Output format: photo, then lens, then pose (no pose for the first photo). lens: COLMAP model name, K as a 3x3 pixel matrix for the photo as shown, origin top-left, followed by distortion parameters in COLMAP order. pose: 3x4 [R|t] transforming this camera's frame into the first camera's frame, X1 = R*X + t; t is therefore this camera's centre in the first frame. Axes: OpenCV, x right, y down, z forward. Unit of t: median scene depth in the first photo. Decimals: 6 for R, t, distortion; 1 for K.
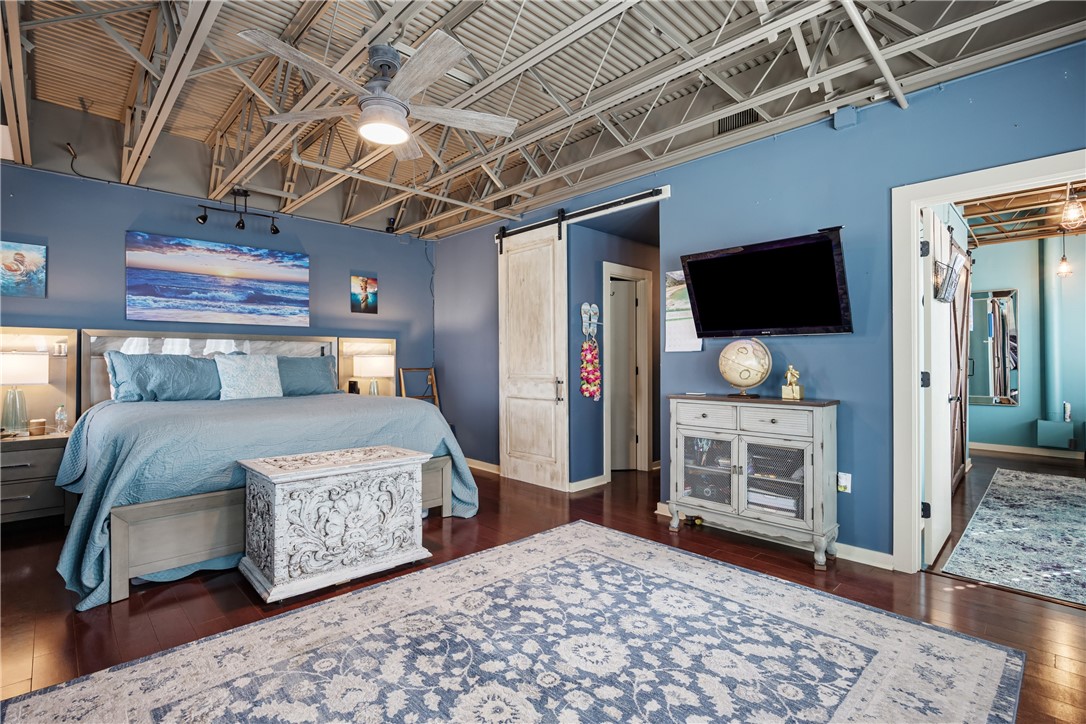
lens RADIAL K [[501.7, 0, 542.8], [0, 501.7, 363.1], [0, 0, 1]] dist [-0.005758, -0.000346]
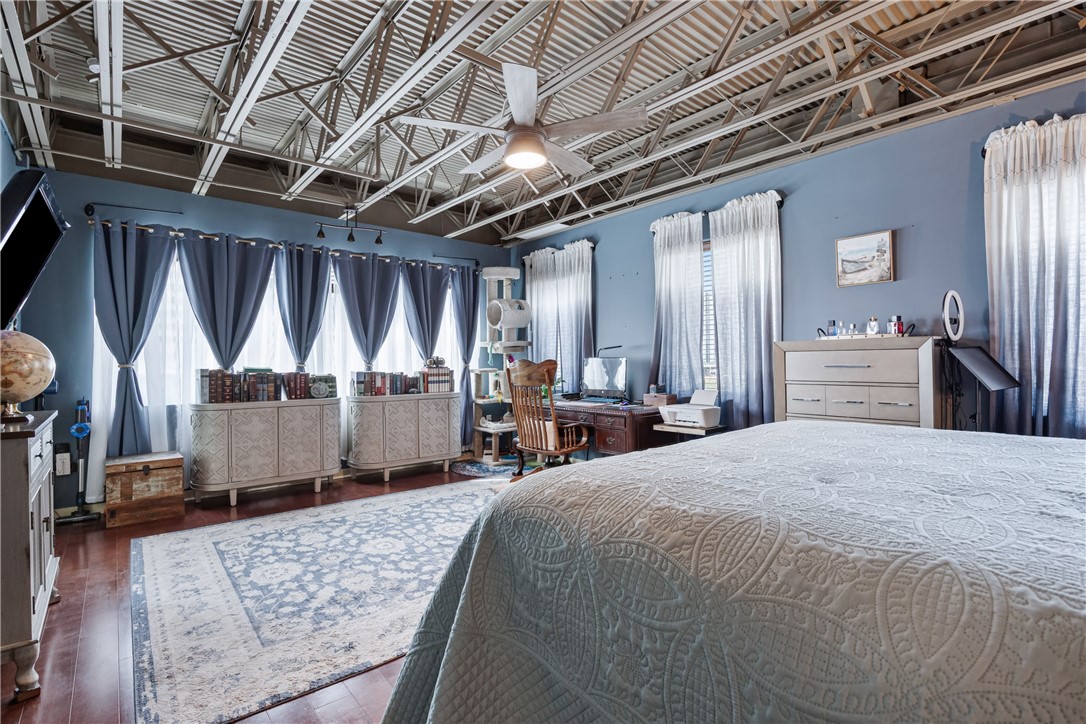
lens RADIAL K [[501.7, 0, 532.7], [0, 501.7, 362.6], [0, 0, 1]] dist [-0.005758, -0.000346]
pose [[-0.995678, 0.008374, 0.092495, -0.425782], [0.009394, 0.999900, 0.010603, -0.009356], [-0.092397, 0.011426, -0.995657, 2.075257]]
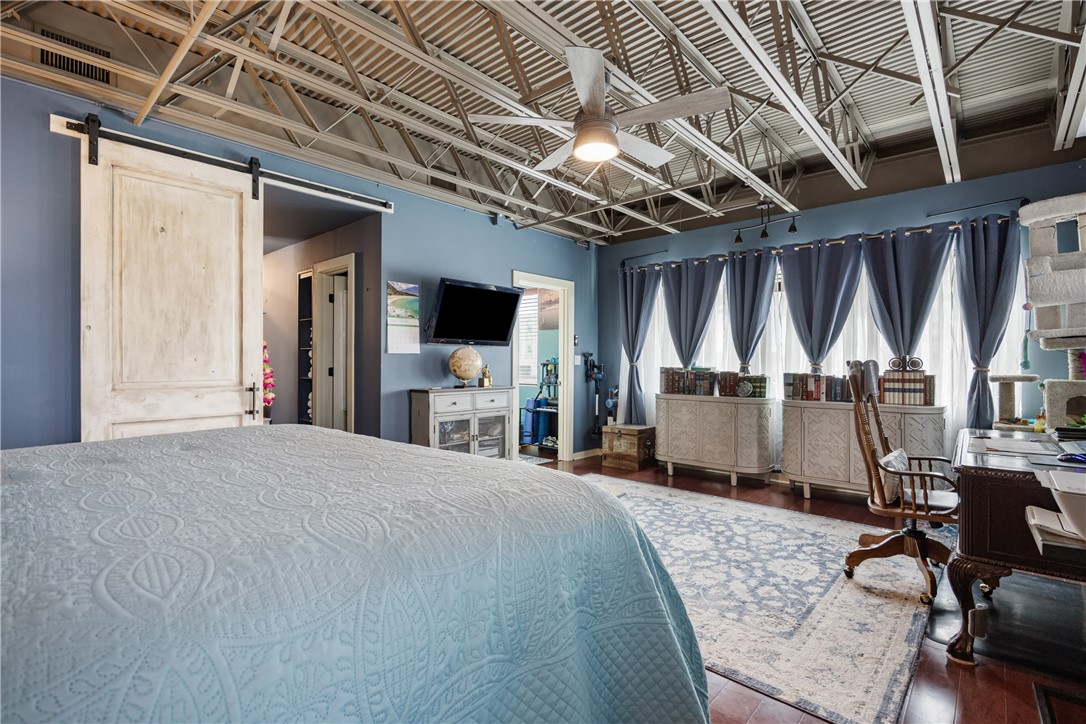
lens RADIAL K [[501.7, 0, 541.3], [0, 501.7, 357.2], [0, 0, 1]] dist [-0.005758, -0.000346]
pose [[-0.051414, 0.013998, 0.998579, -1.369306], [0.004841, 0.999894, -0.013767, 0.005462], [-0.998666, 0.004126, -0.051476, 1.145237]]
